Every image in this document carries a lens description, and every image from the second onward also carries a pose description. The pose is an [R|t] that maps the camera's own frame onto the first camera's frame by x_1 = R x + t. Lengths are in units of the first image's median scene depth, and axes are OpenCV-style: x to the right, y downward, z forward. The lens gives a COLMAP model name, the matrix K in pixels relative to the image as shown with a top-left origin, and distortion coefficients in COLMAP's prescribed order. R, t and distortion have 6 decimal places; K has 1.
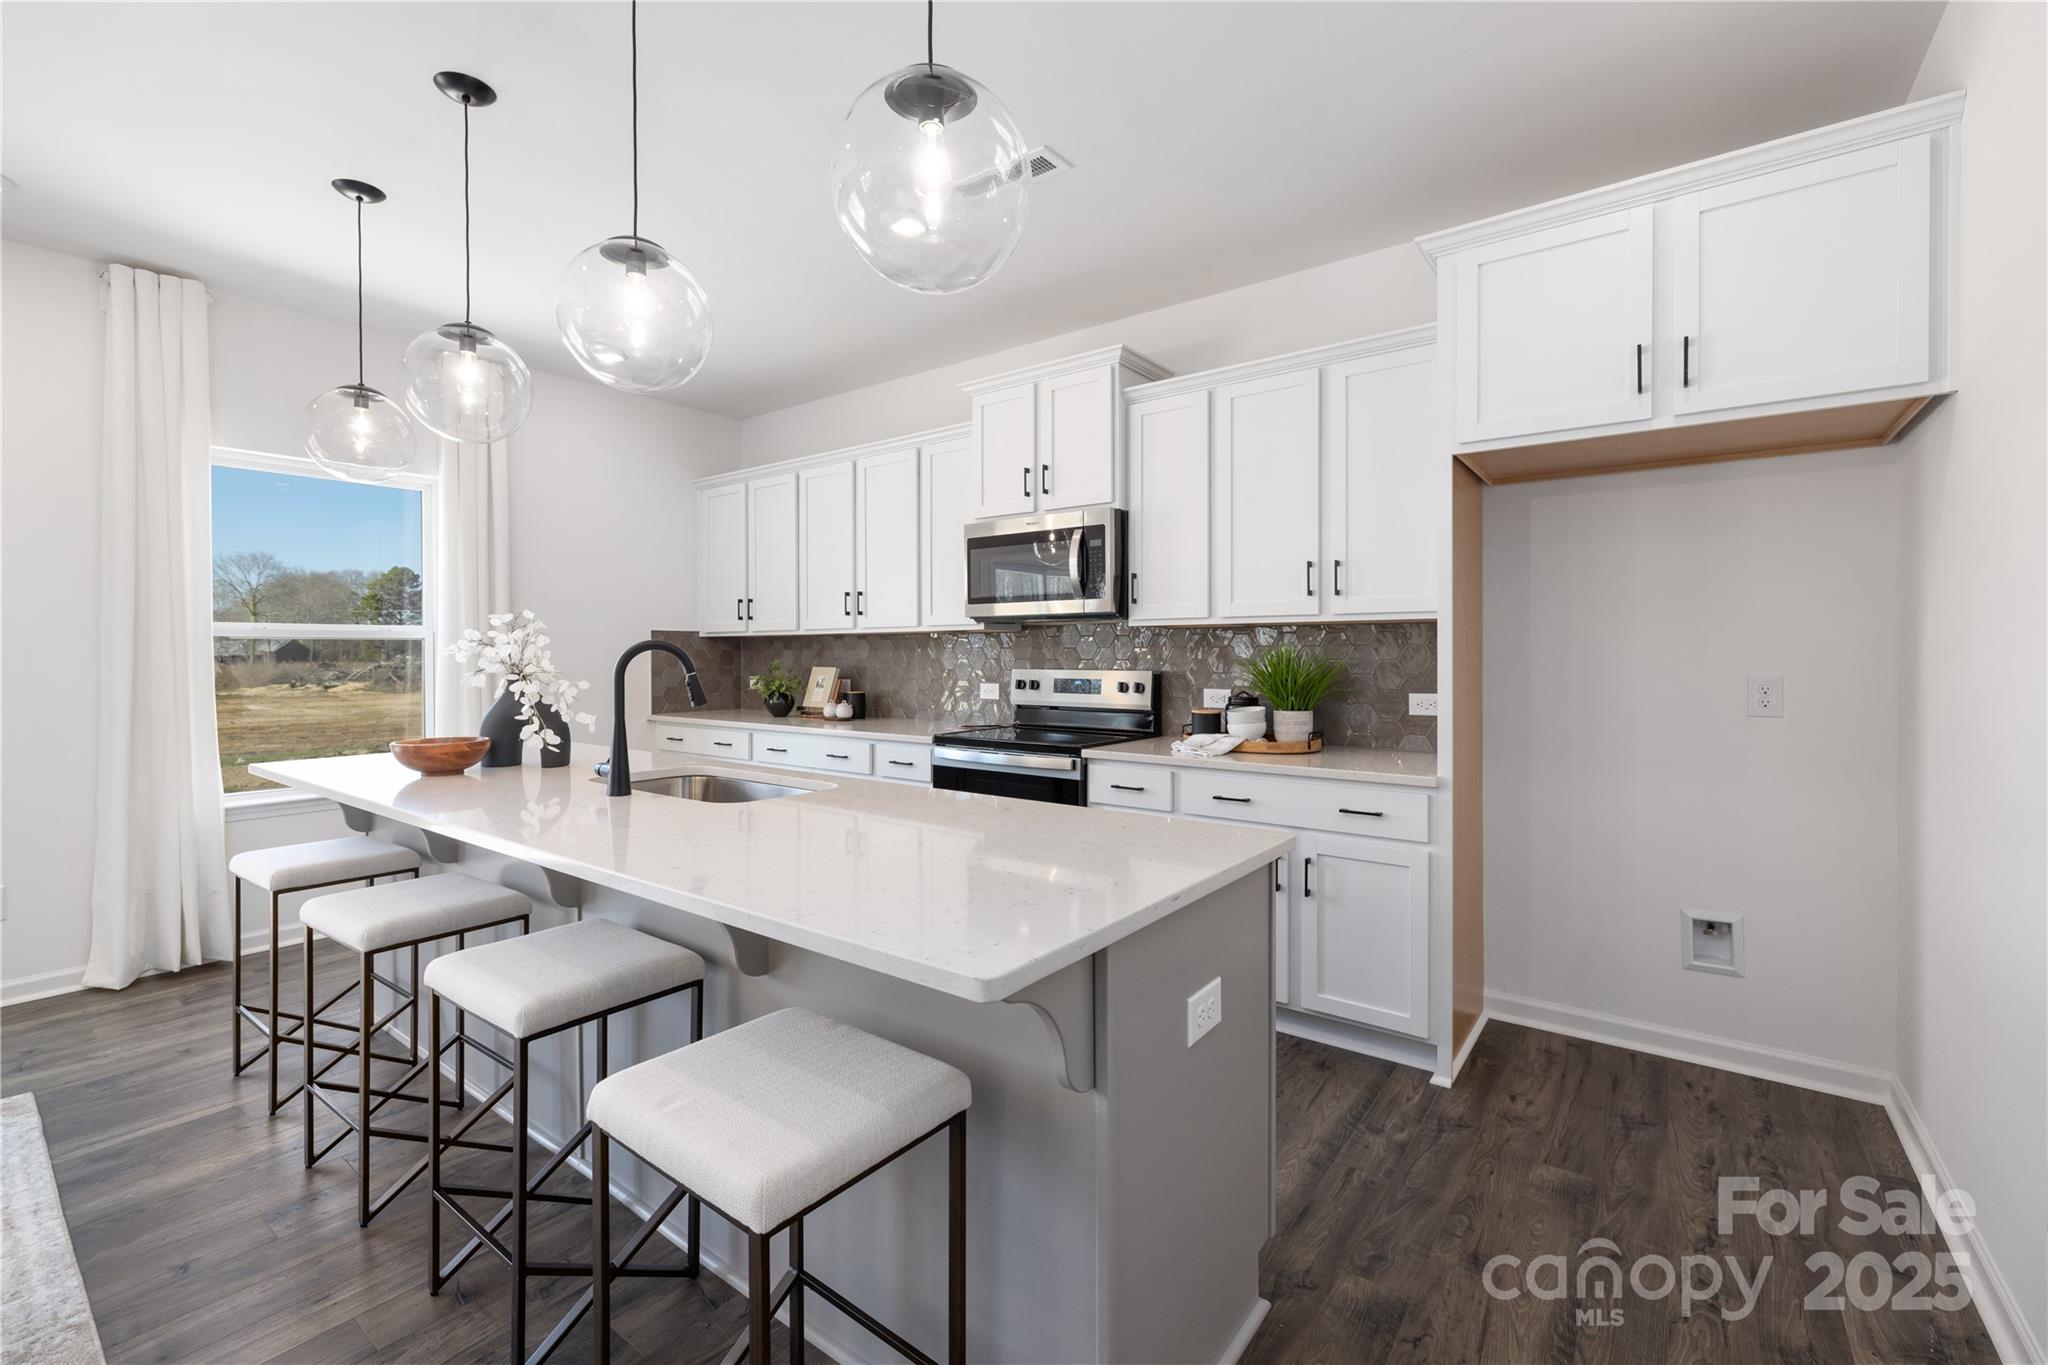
lens RADIAL K [[871.6, 0, 1025.4], [0, 871.6, 651.8], [0, 0, 1]] dist [0.000254, -0.000734]
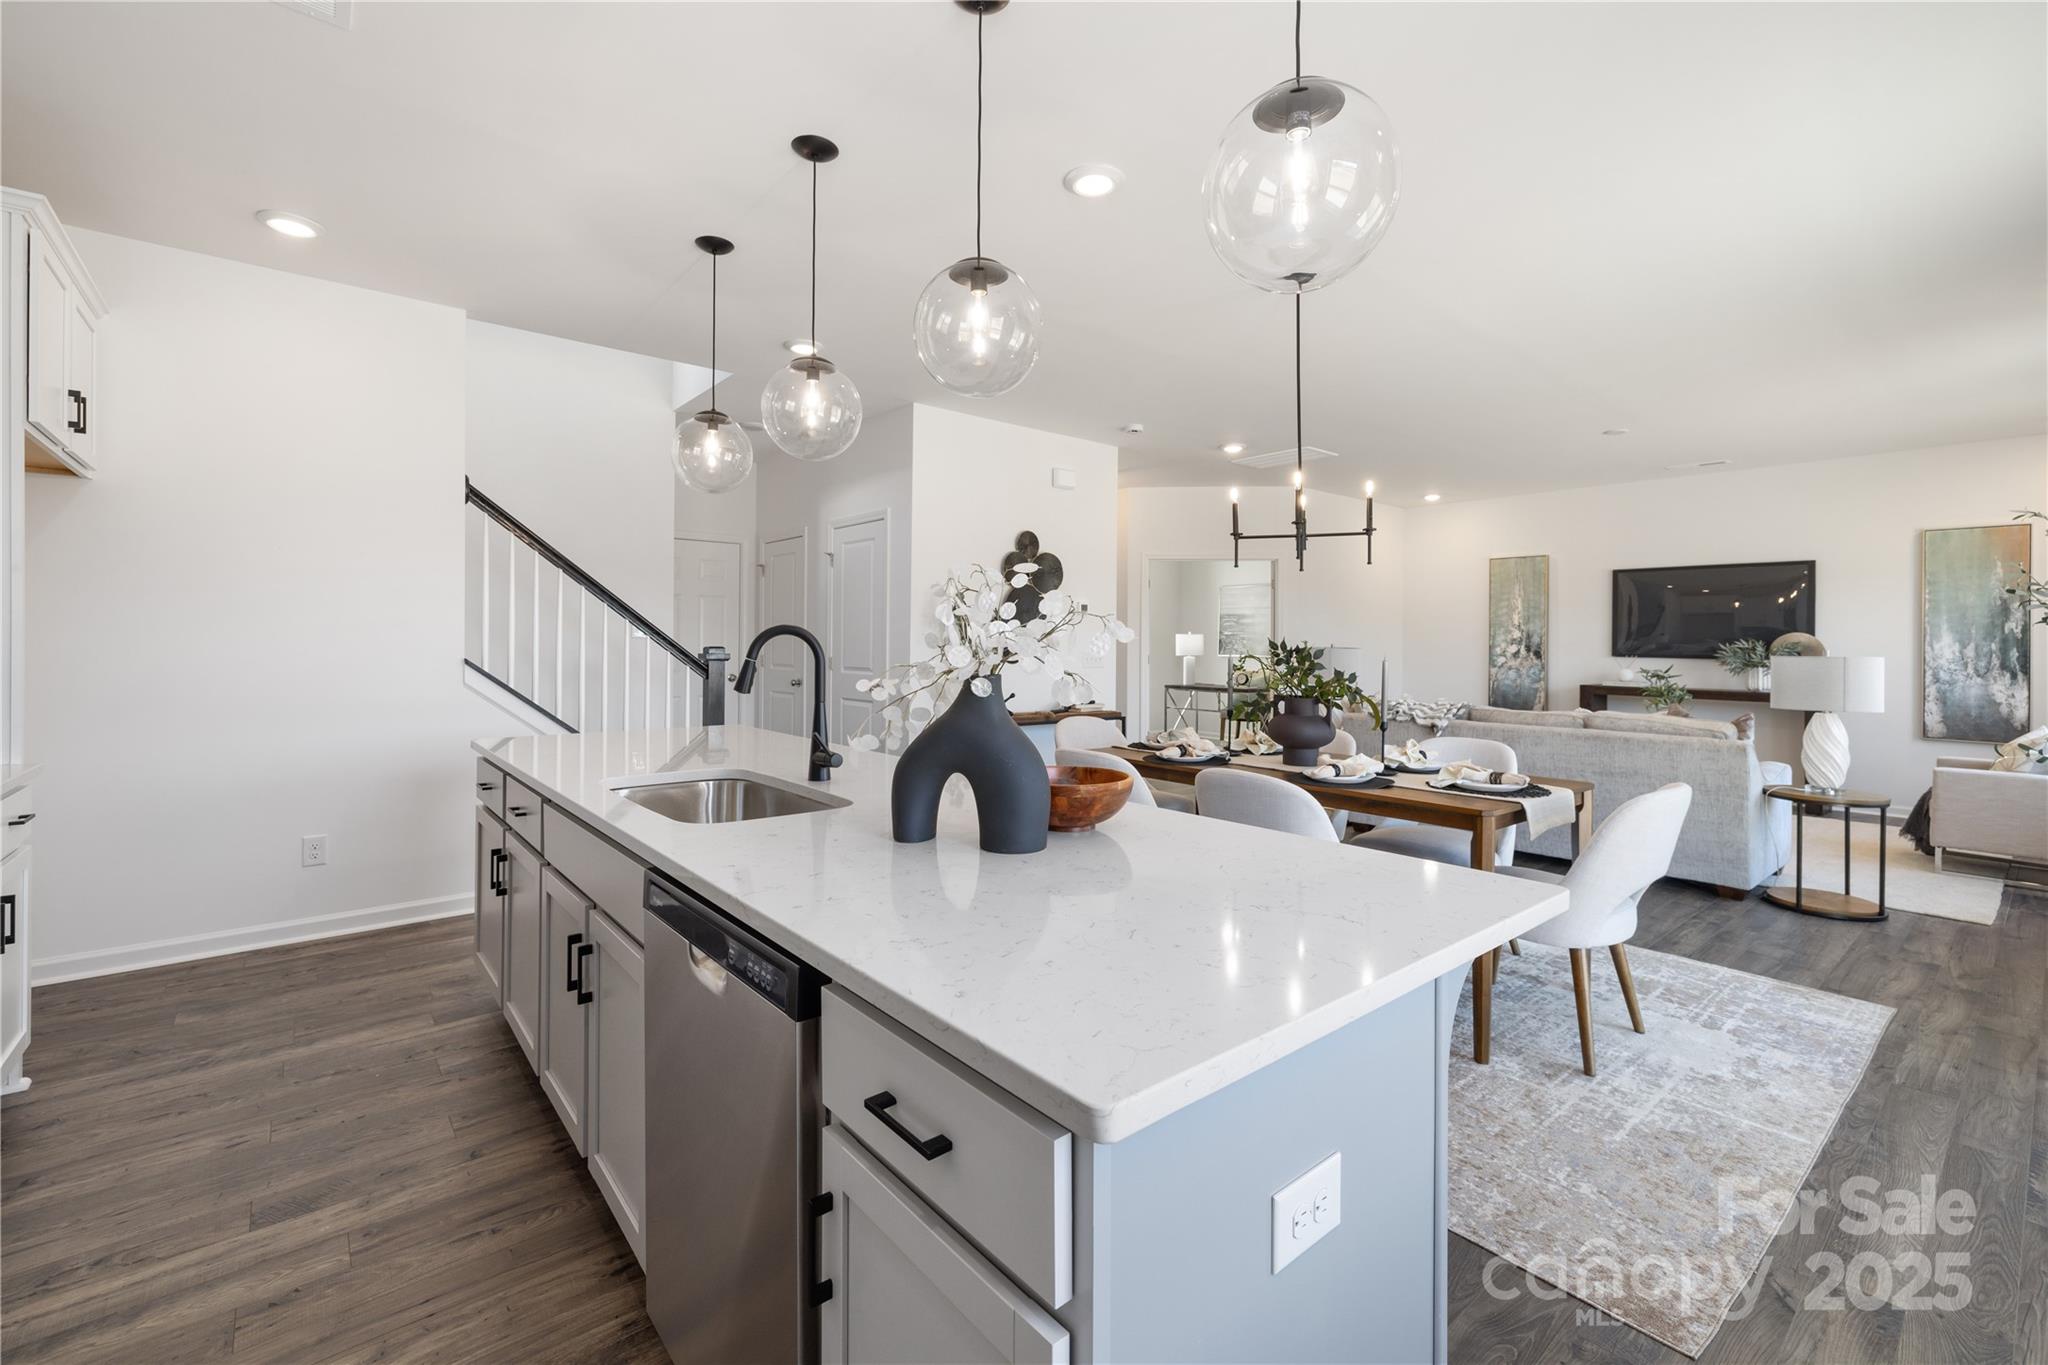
lens RADIAL K [[871.6, 0, 1016.1], [0, 871.6, 645.2], [0, 0, 1]] dist [0.000254, -0.000734]
pose [[-0.971102, -0.009865, 0.238460, -0.542373], [-0.010421, 0.999945, -0.001072, 0.003871], [-0.238436, -0.003526, -0.971152, 1.135886]]
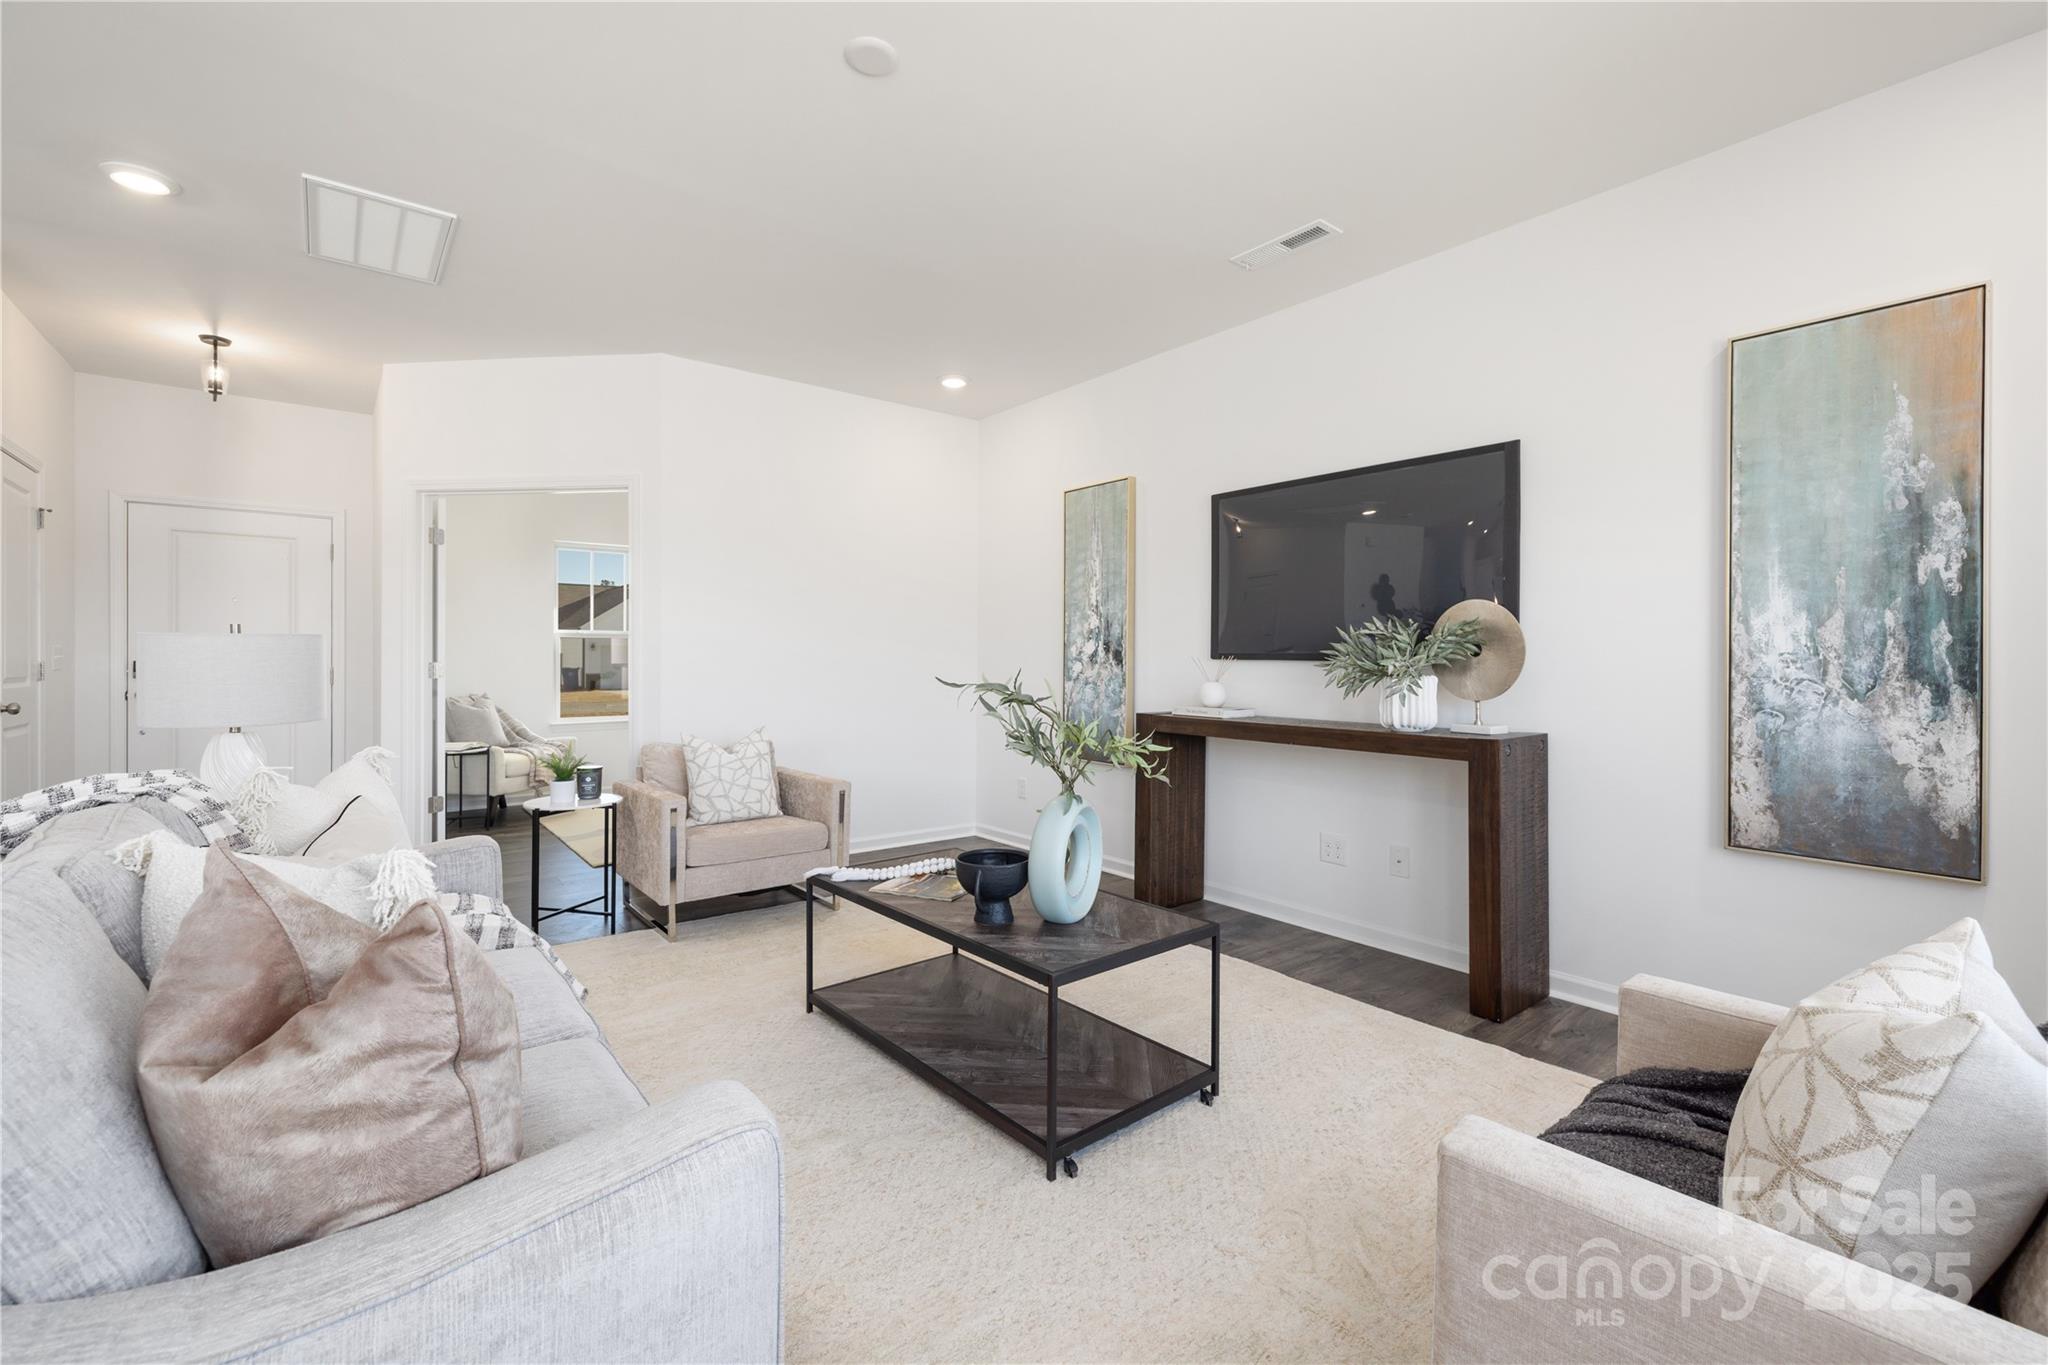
lens RADIAL K [[871.6, 0, 1014.0], [0, 871.6, 666.1], [0, 0, 1]] dist [0.000254, -0.000734]
pose [[-0.967728, -0.005812, 0.251930, -1.496356], [-0.005063, 0.999981, 0.003621, 0.020486], [-0.251946, 0.002228, -0.967739, -0.142139]]
